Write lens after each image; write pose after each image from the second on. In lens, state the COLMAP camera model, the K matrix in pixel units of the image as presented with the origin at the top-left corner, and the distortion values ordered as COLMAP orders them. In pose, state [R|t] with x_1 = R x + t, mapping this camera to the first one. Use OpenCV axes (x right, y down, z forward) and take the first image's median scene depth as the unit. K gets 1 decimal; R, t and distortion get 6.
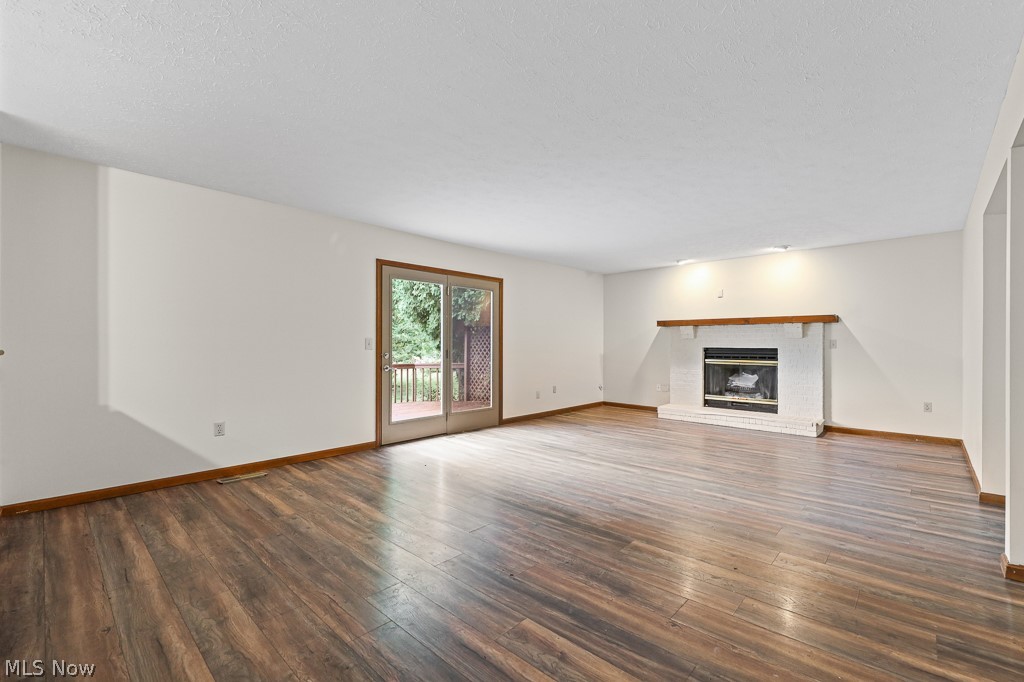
lens RADIAL K [[444.0, 0, 517.3], [0, 444.0, 341.7], [0, 0, 1]] dist [-0.001452, 0.001392]
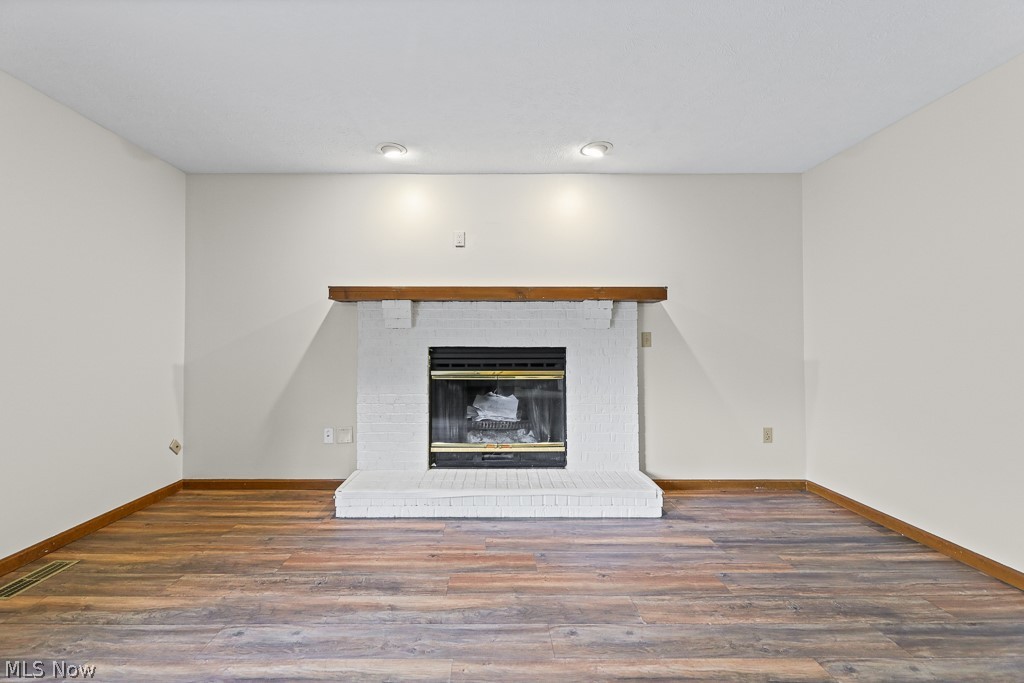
lens RADIAL K [[415.5, 0, 508.8], [0, 415.5, 340.1], [0, 0, 1]] dist [0.002081, -0.000949]
pose [[0.716869, -0.002174, 0.697204, 0.173439], [-0.000099, 0.999995, 0.003219, 0.004324], [-0.697208, -0.002376, 0.716865, 0.640525]]
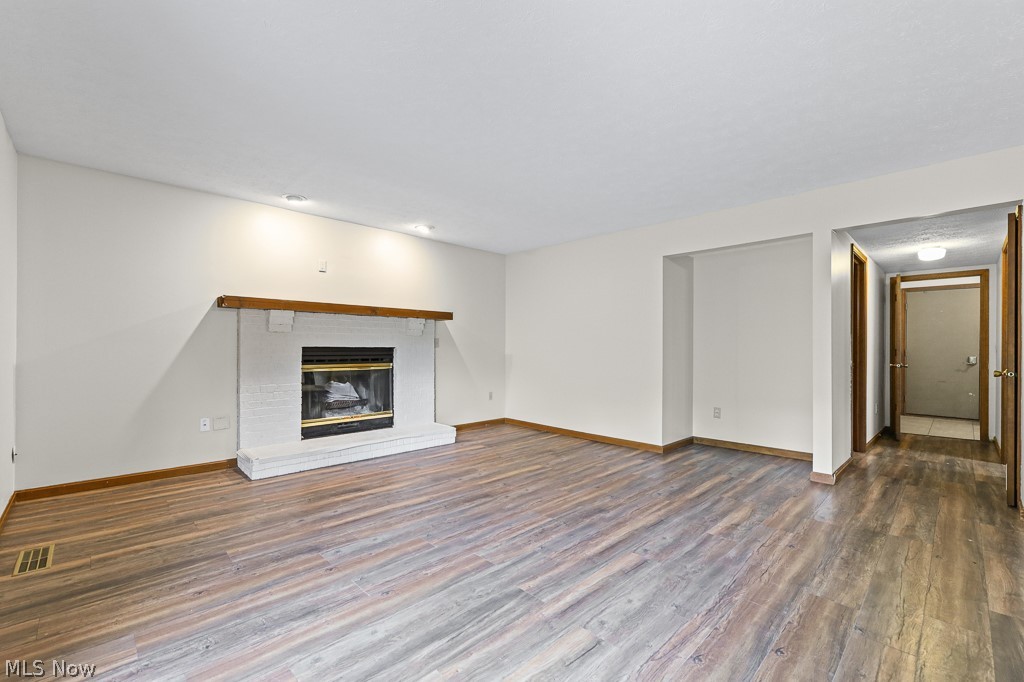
lens RADIAL K [[444.0, 0, 496.3], [0, 444.0, 346.4], [0, 0, 1]] dist [-0.001452, 0.001392]
pose [[0.035186, -0.006274, 0.999361, -0.208602], [-0.015828, 0.999851, 0.006834, 0.004205], [-0.999255, -0.016058, 0.035082, 0.730680]]
